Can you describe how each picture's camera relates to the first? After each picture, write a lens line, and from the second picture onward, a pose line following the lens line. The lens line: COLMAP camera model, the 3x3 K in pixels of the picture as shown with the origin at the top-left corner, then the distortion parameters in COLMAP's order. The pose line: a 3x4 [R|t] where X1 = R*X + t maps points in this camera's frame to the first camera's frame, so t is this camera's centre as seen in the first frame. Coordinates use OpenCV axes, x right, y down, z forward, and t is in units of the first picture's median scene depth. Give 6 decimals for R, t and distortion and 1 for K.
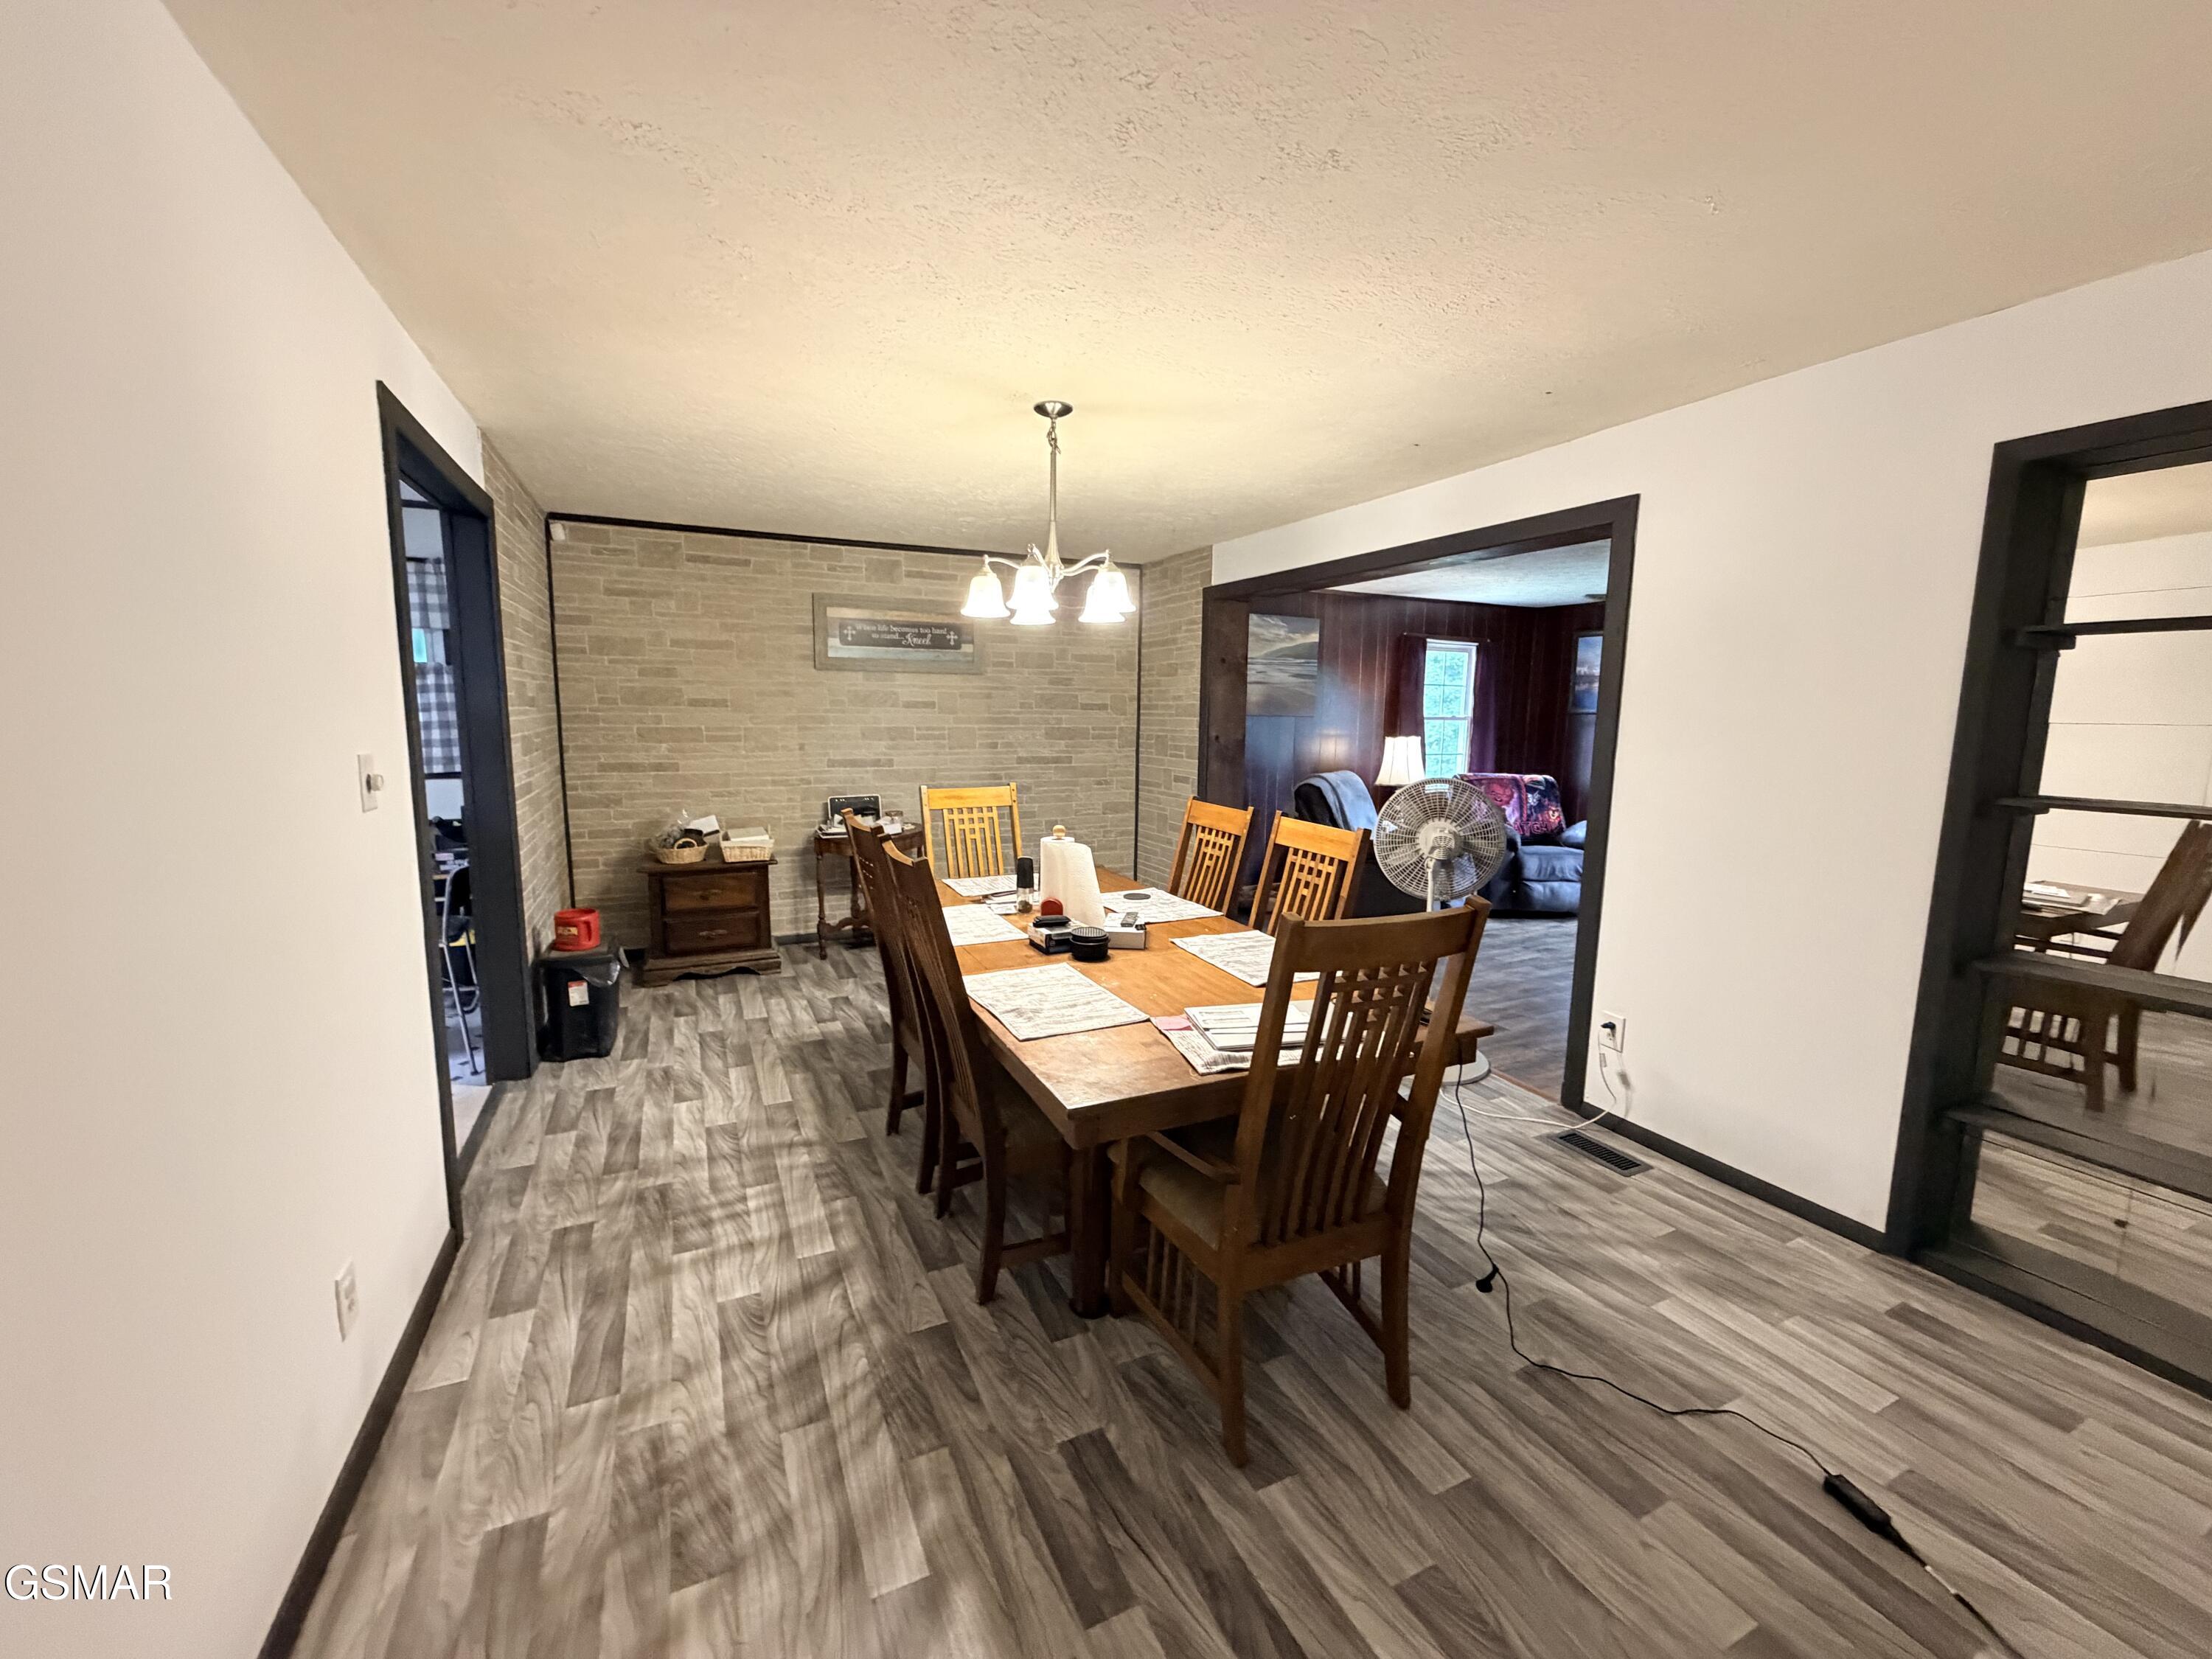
lens RADIAL K [[882.6, 0, 1098.3], [0, 882.6, 824.1], [0, 0, 1]] dist [-0.001491, 0.000584]
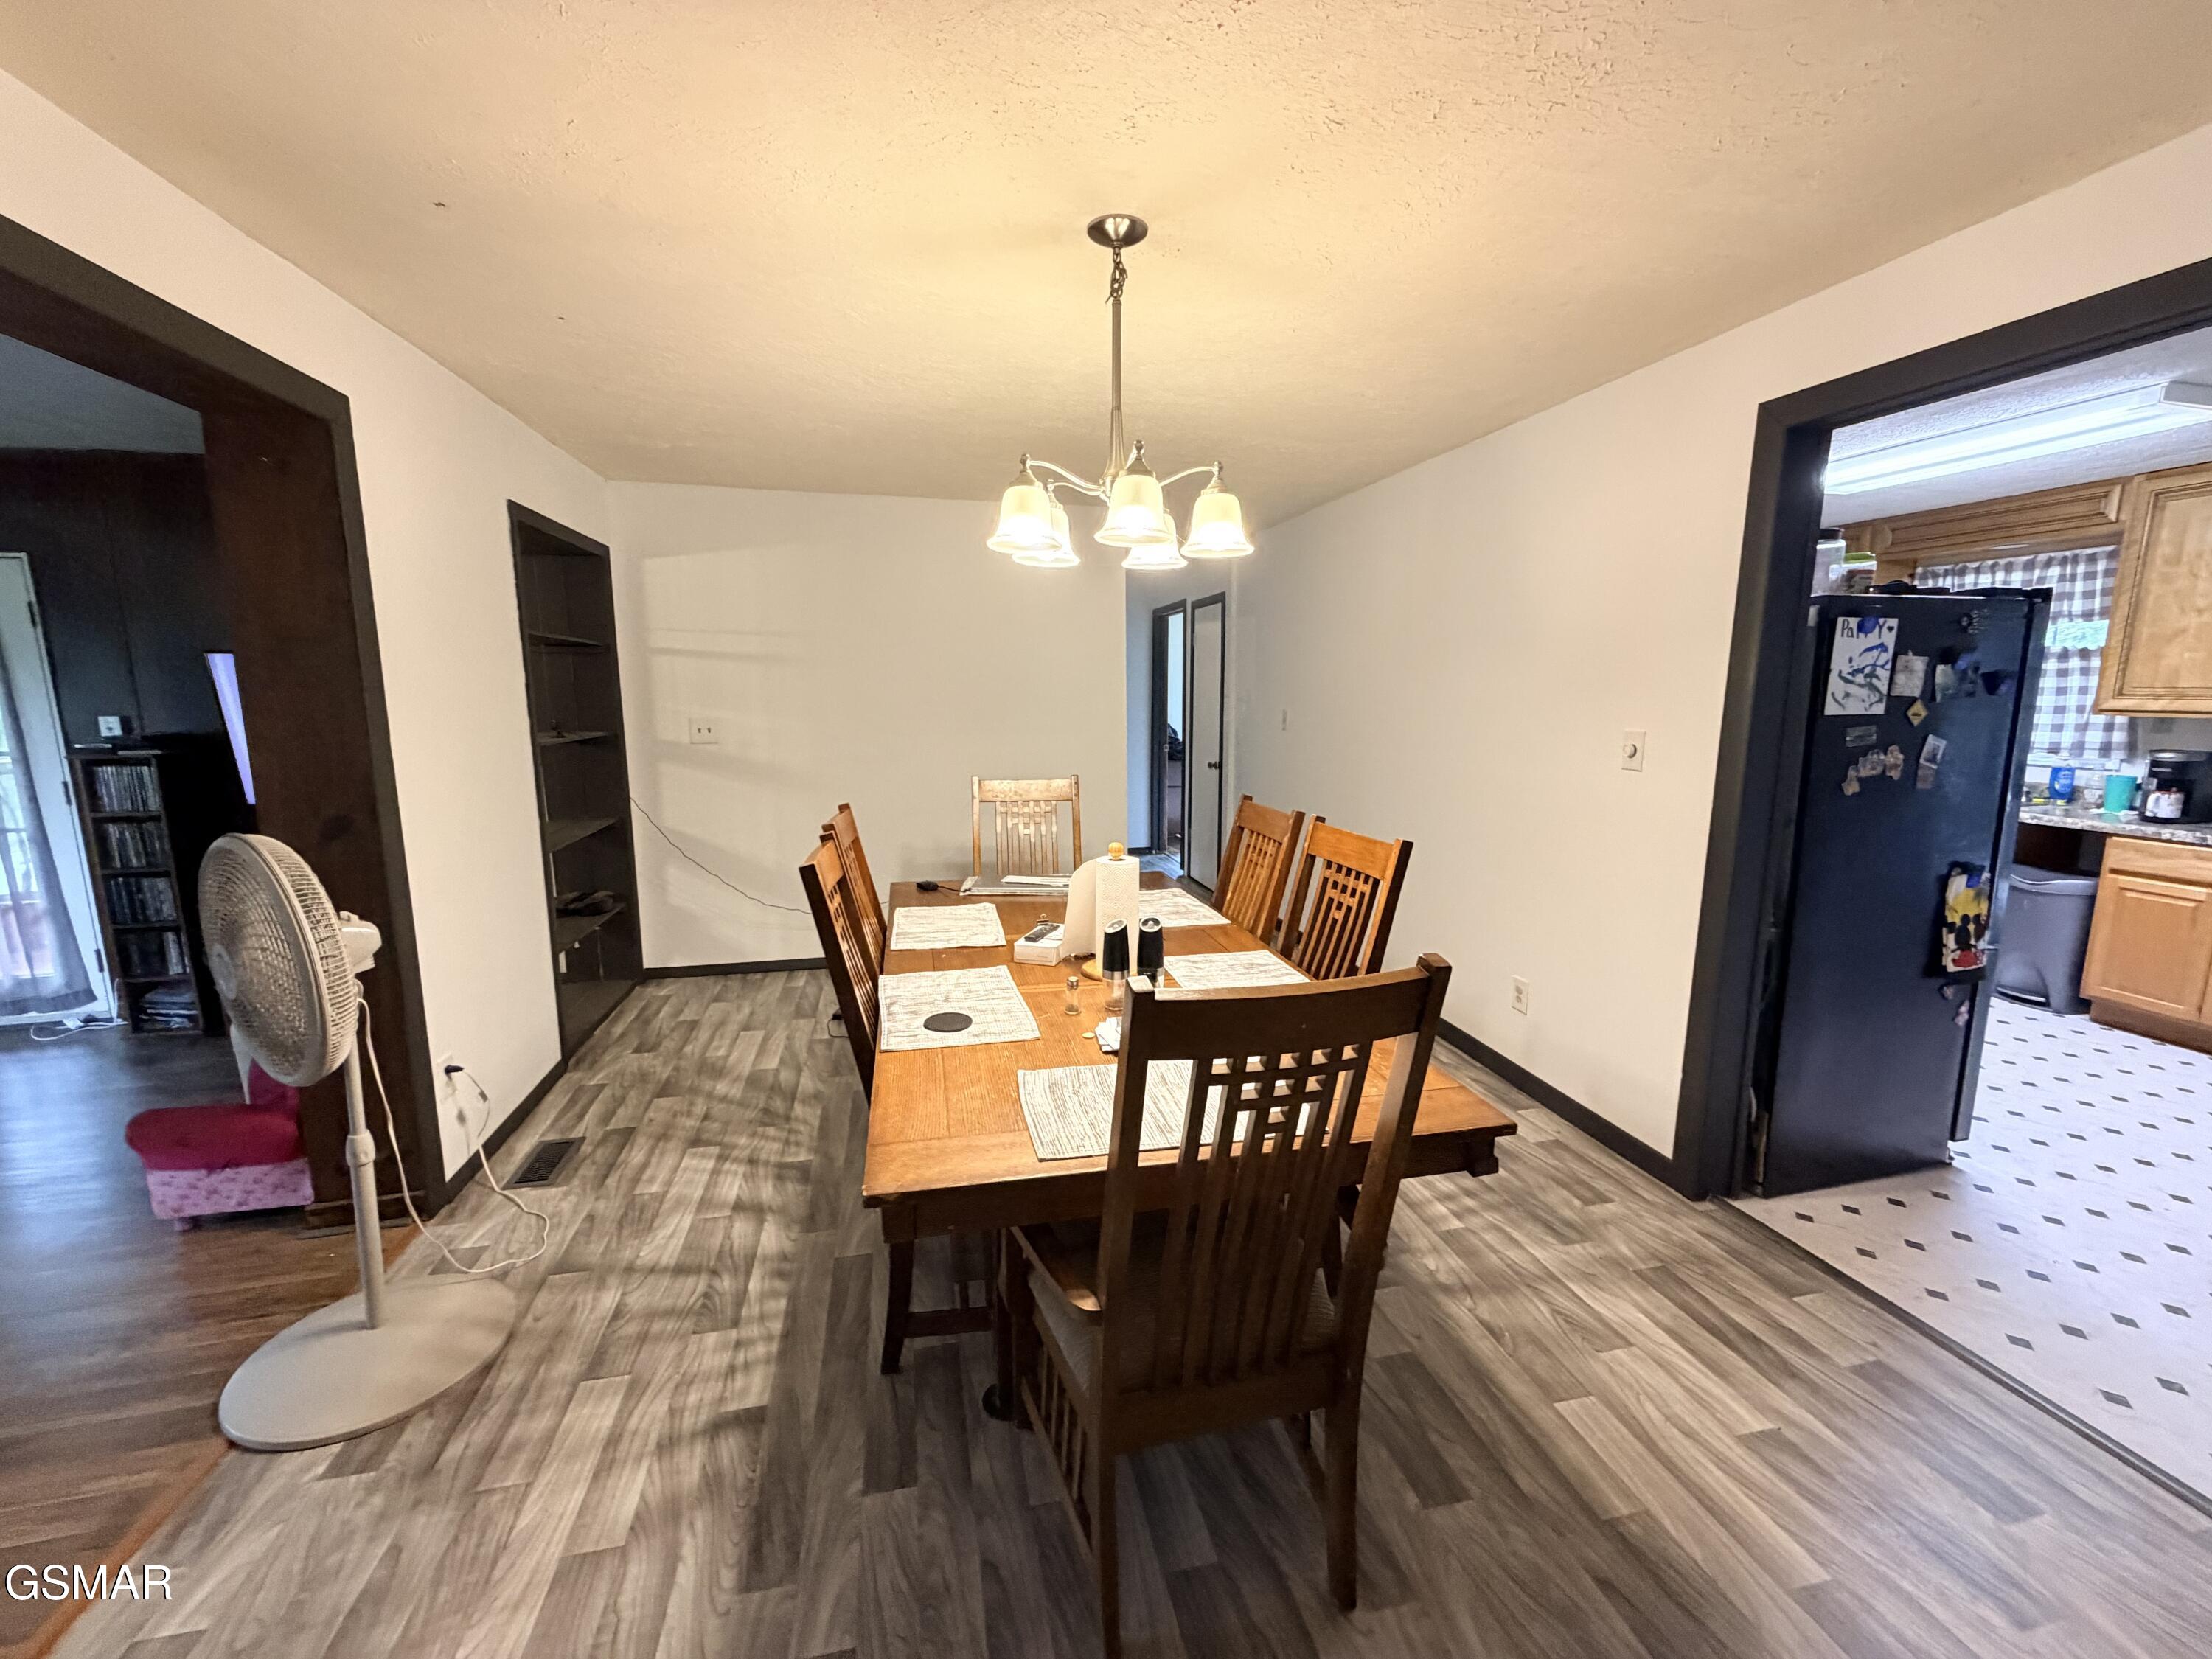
lens RADIAL K [[882.6, 0, 1097.6], [0, 882.6, 822.8], [0, 0, 1]] dist [-0.001491, 0.000584]
pose [[-0.975109, -0.045797, 0.216945, -0.101600], [0.016837, 0.960317, 0.278401, -0.121044], [-0.221086, 0.275124, -0.935643, 0.891051]]
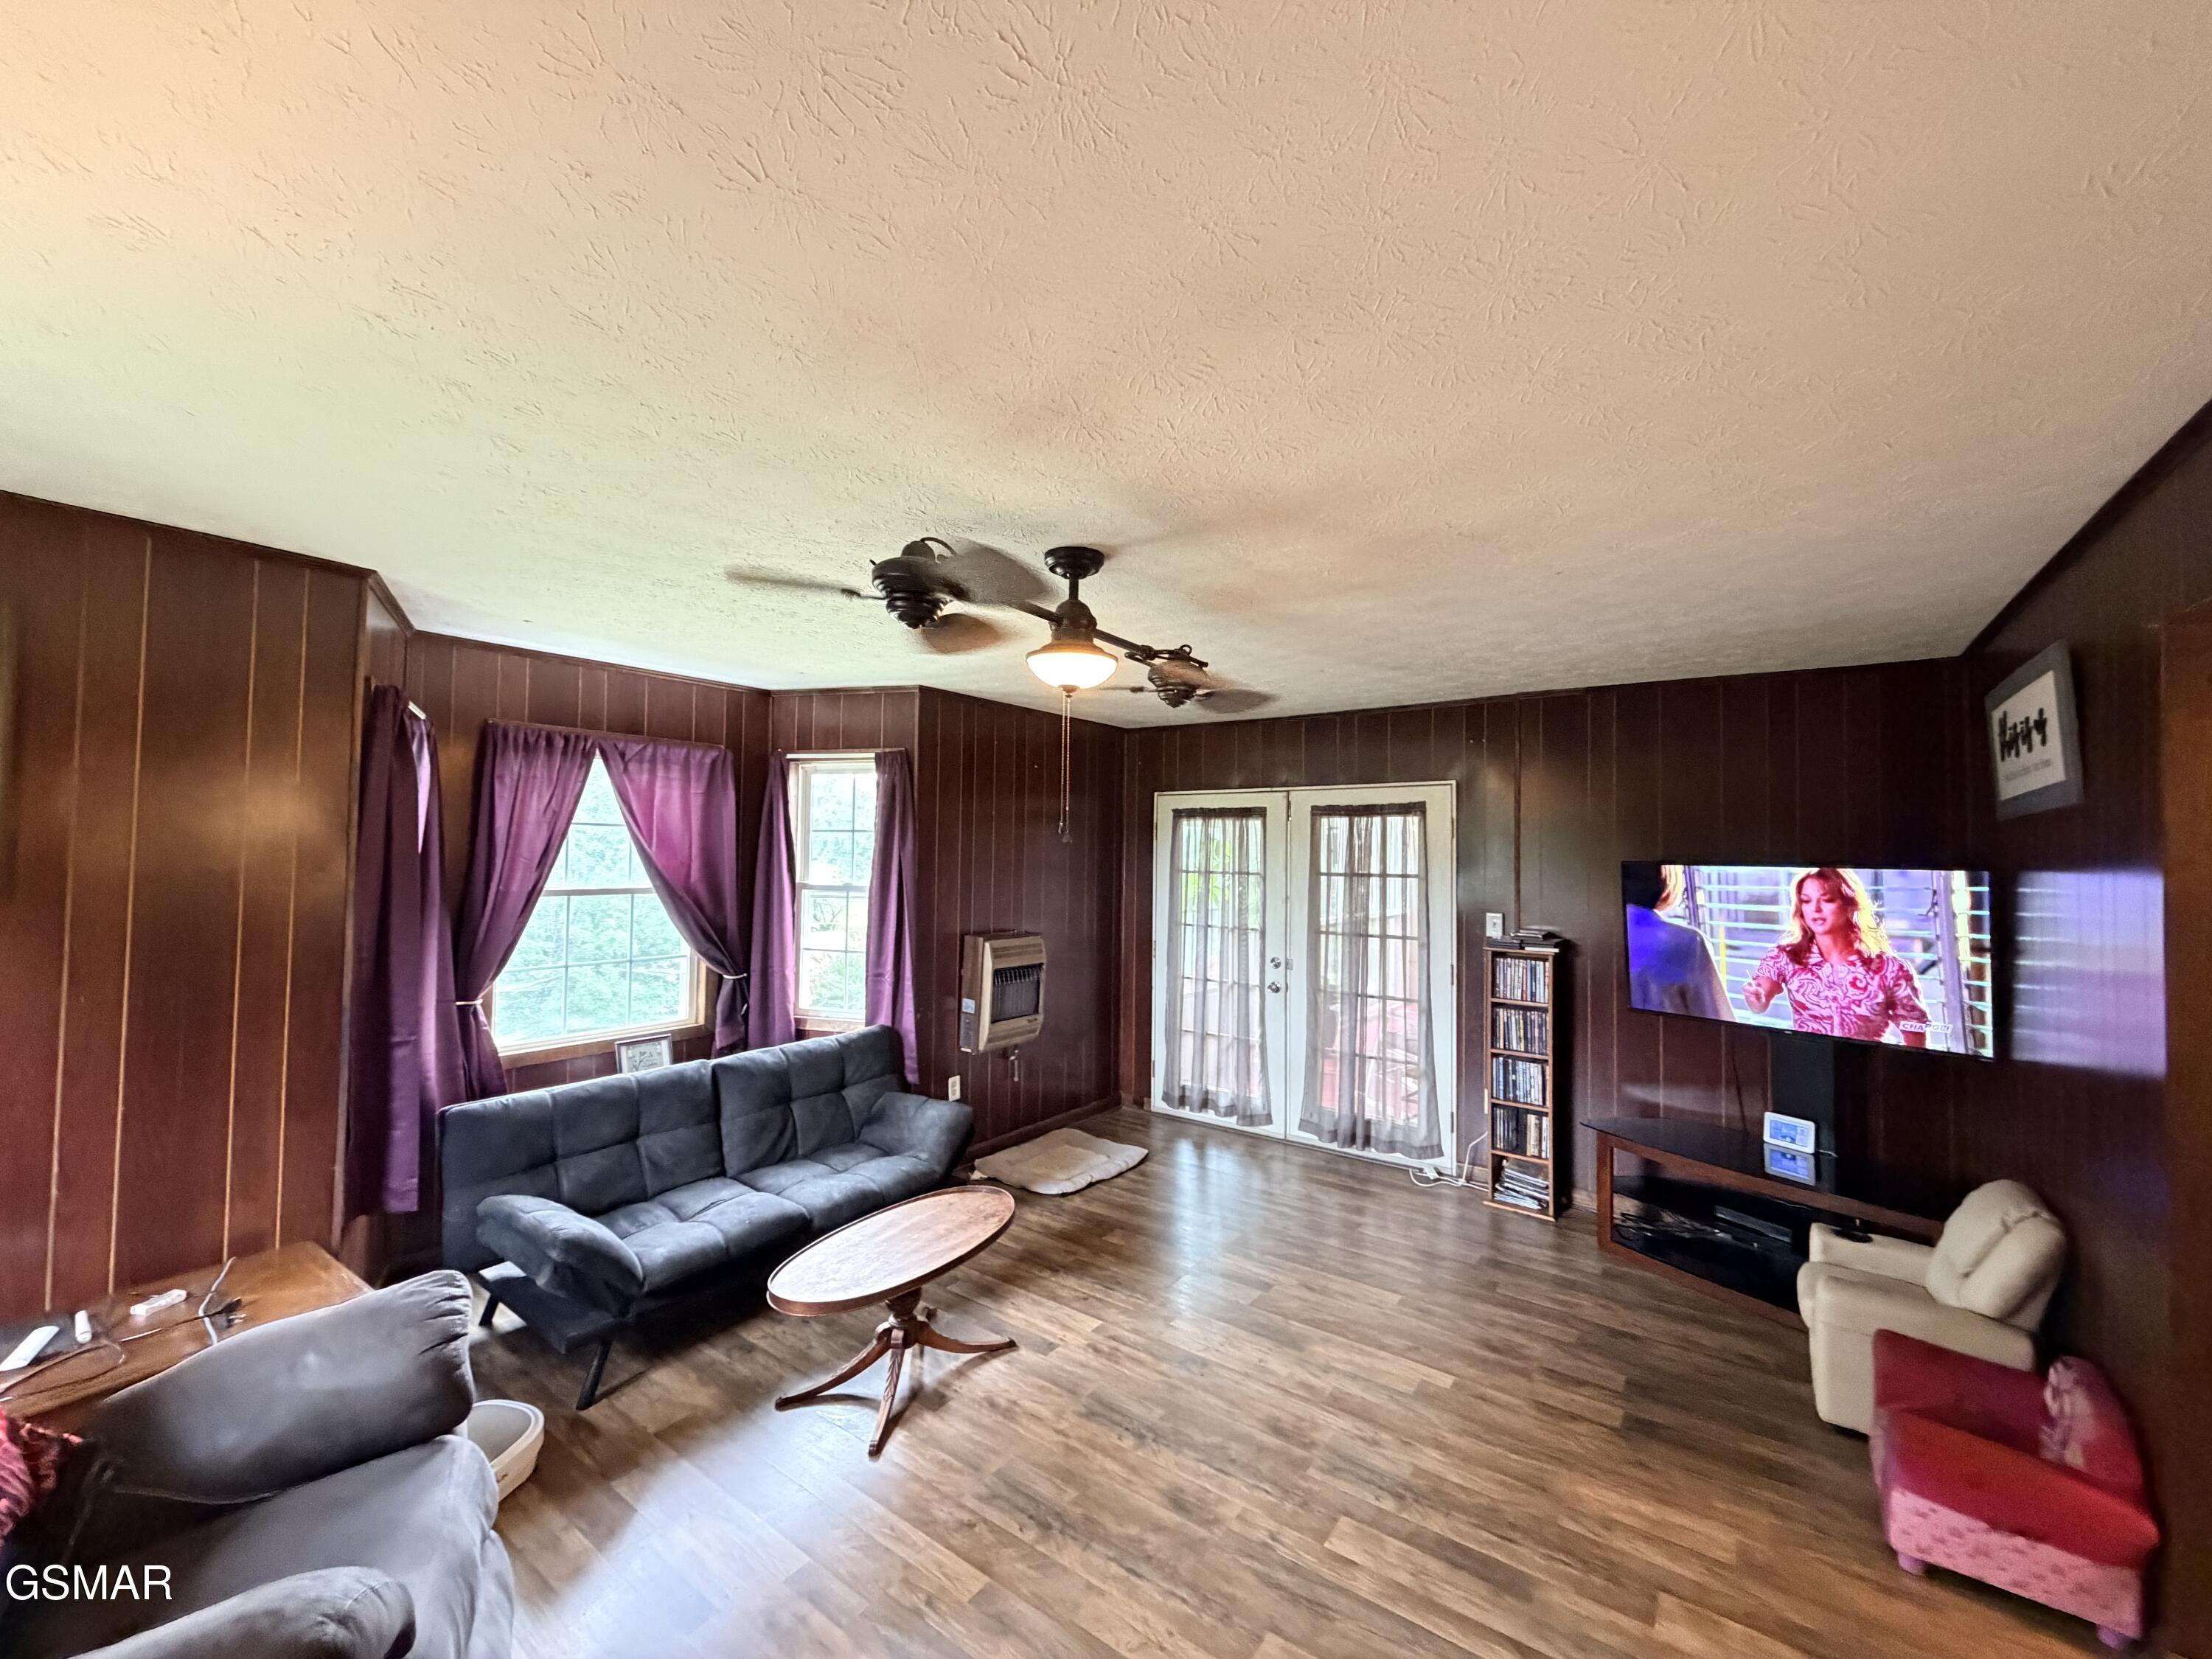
lens RADIAL K [[882.6, 0, 1095.7], [0, 882.6, 827.1], [0, 0, 1]] dist [-0.001491, 0.000584]
pose [[-0.469791, 0.002712, 0.882773, 0.264812], [0.091359, 0.994775, 0.045563, -0.167897], [-0.878037, 0.102054, -0.467584, 1.075372]]
